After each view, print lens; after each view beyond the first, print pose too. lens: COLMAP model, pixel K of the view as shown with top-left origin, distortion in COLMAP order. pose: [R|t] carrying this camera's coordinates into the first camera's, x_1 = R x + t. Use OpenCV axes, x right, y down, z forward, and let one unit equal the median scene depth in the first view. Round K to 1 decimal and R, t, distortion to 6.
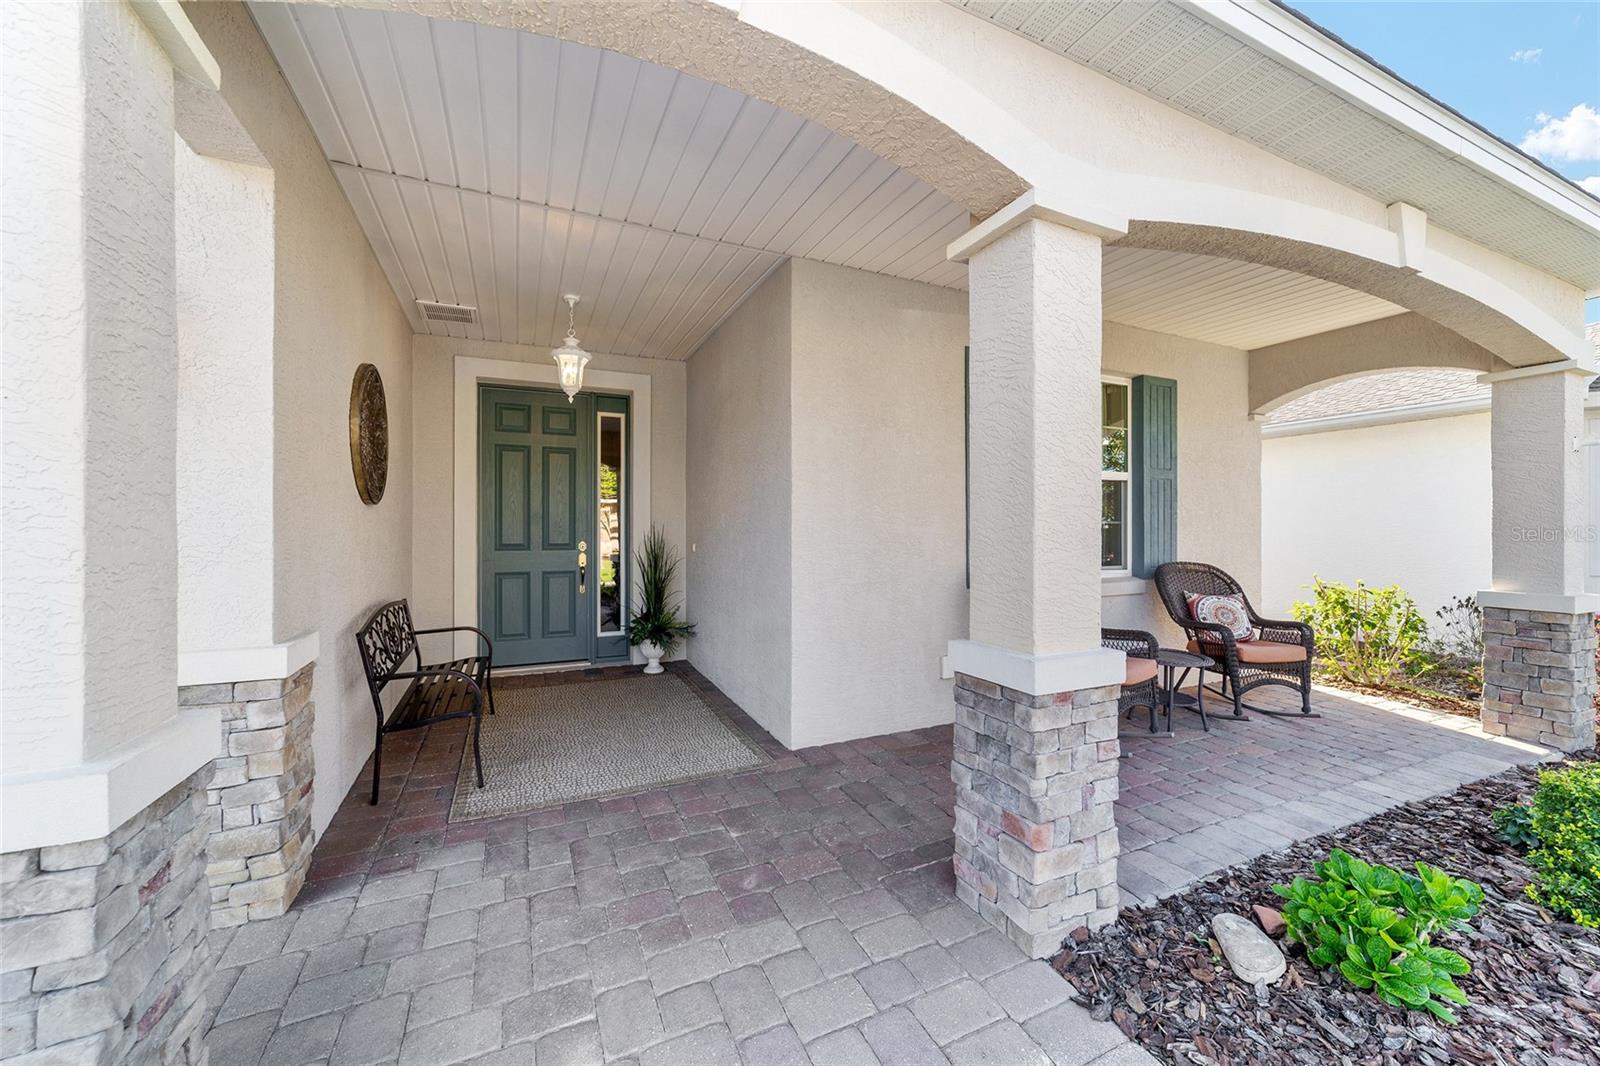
lens RADIAL K [[613.1, 0, 802.1], [0, 613.1, 527.5], [0, 0, 1]] dist [-0.014613, 0.000101]
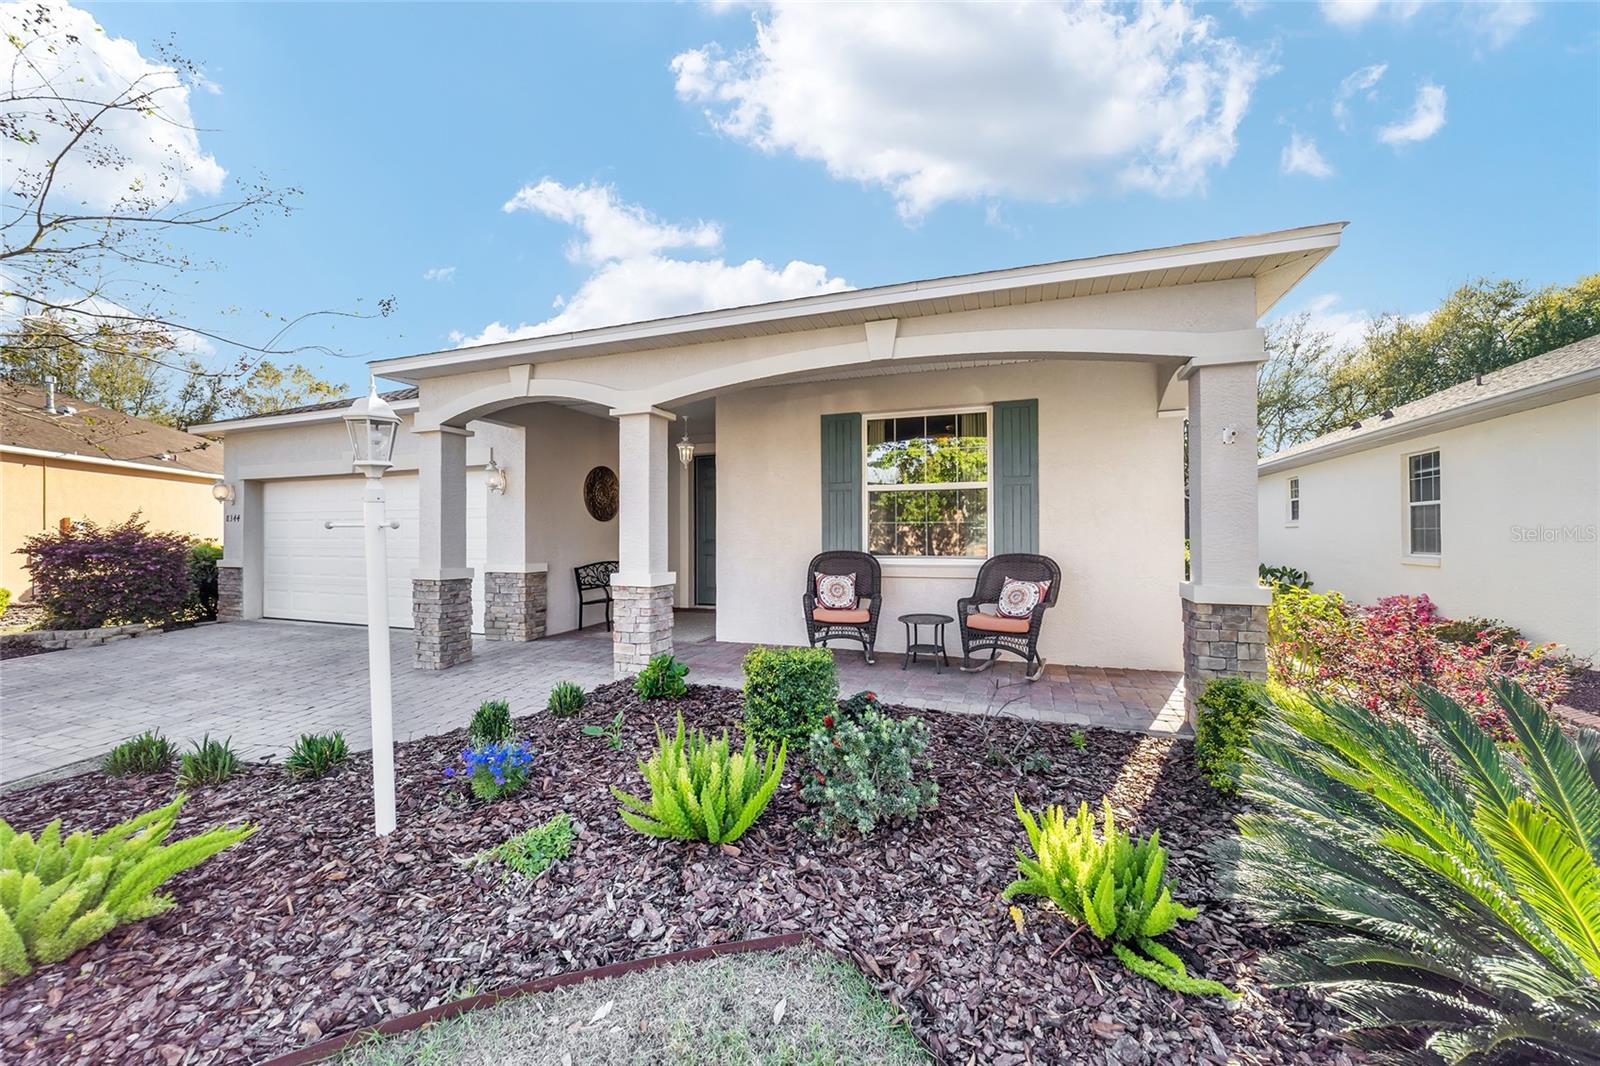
lens RADIAL K [[631.6, 0, 787.6], [0, 631.6, 525.3], [0, 0, 1]] dist [-0.001210, -0.000007]
pose [[0.697733, -0.015549, -0.716190, 1.126883], [0.008351, 0.999873, -0.013573, 0.013841], [0.716310, 0.003490, 0.697774, -0.181219]]
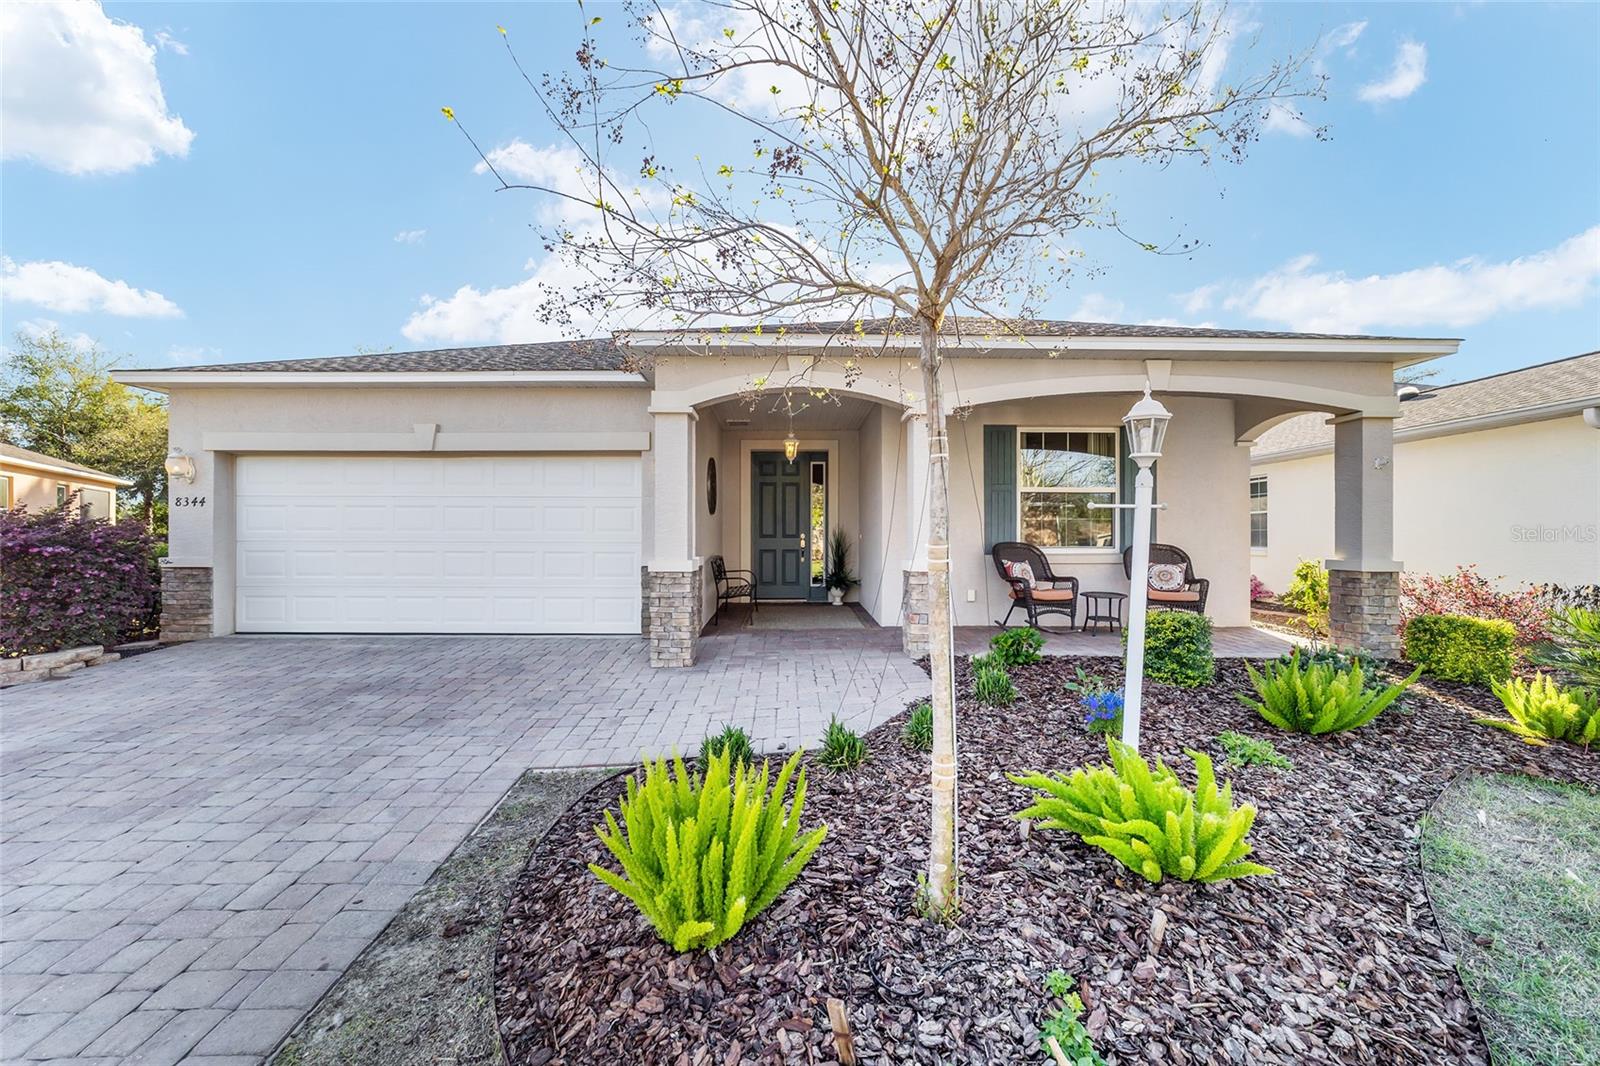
lens RADIAL K [[617.7, 0, 800.0], [0, 617.7, 533.0], [0, 0, 1]] dist [-0.008559, 0.000360]
pose [[0.916676, -0.004550, -0.399606, 0.408547], [0.002576, 0.999982, -0.005478, 0.034267], [0.399623, 0.003992, 0.916671, -0.763749]]
